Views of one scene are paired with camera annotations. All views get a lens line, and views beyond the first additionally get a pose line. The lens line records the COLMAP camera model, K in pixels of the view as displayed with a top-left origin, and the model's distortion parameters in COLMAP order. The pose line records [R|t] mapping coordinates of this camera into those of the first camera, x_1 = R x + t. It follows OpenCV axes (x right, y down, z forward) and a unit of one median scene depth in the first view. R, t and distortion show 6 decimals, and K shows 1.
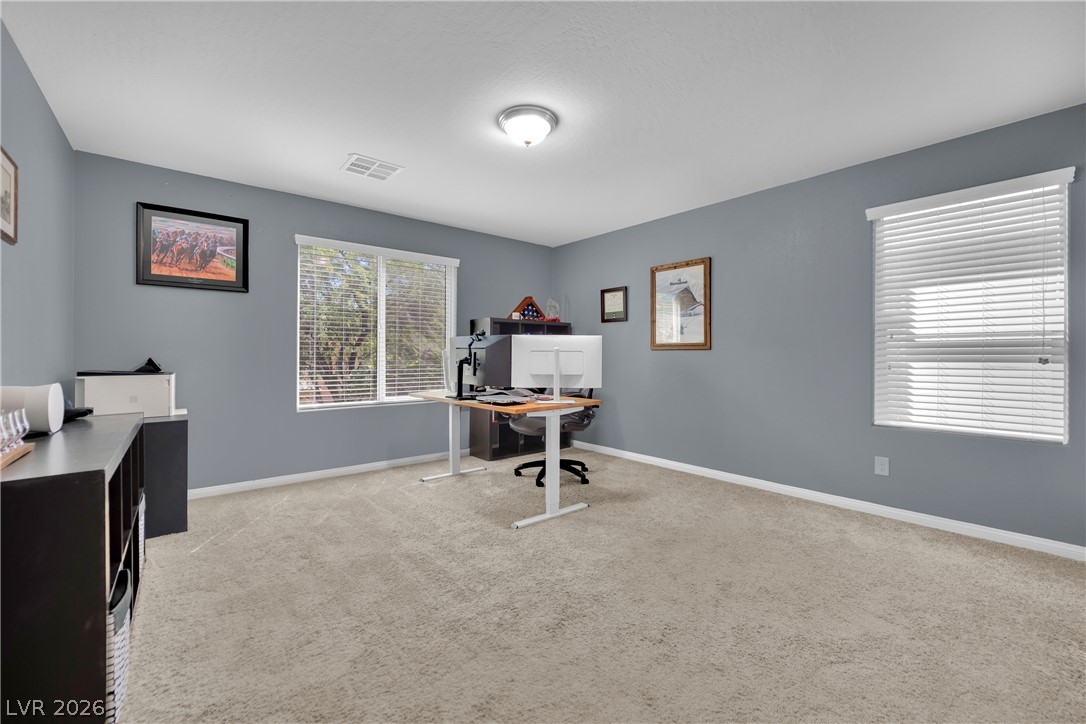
lens RADIAL K [[446.9, 0, 548.5], [0, 446.9, 358.4], [0, 0, 1]] dist [-0.002204, 0.000324]
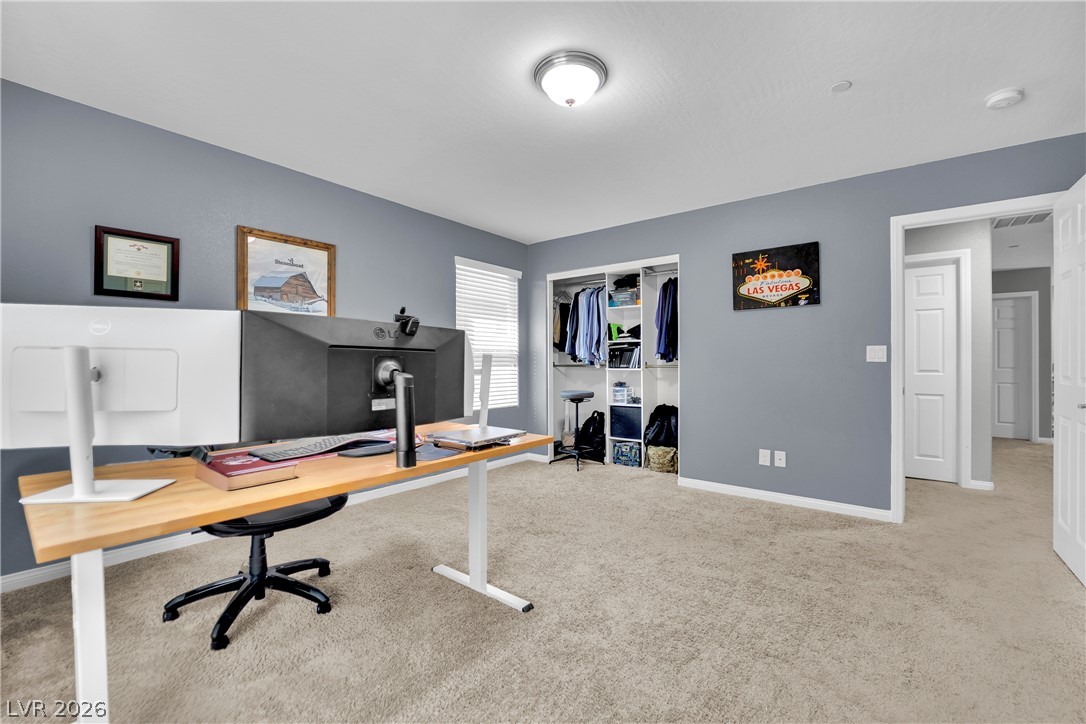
lens RADIAL K [[446.9, 0, 546.4], [0, 446.9, 362.6], [0, 0, 1]] dist [-0.002204, 0.000324]
pose [[-0.180559, -0.004254, 0.983555, -0.904250], [0.006345, 0.999965, 0.005490, -0.015098], [-0.983544, 0.007232, -0.180526, 1.288162]]
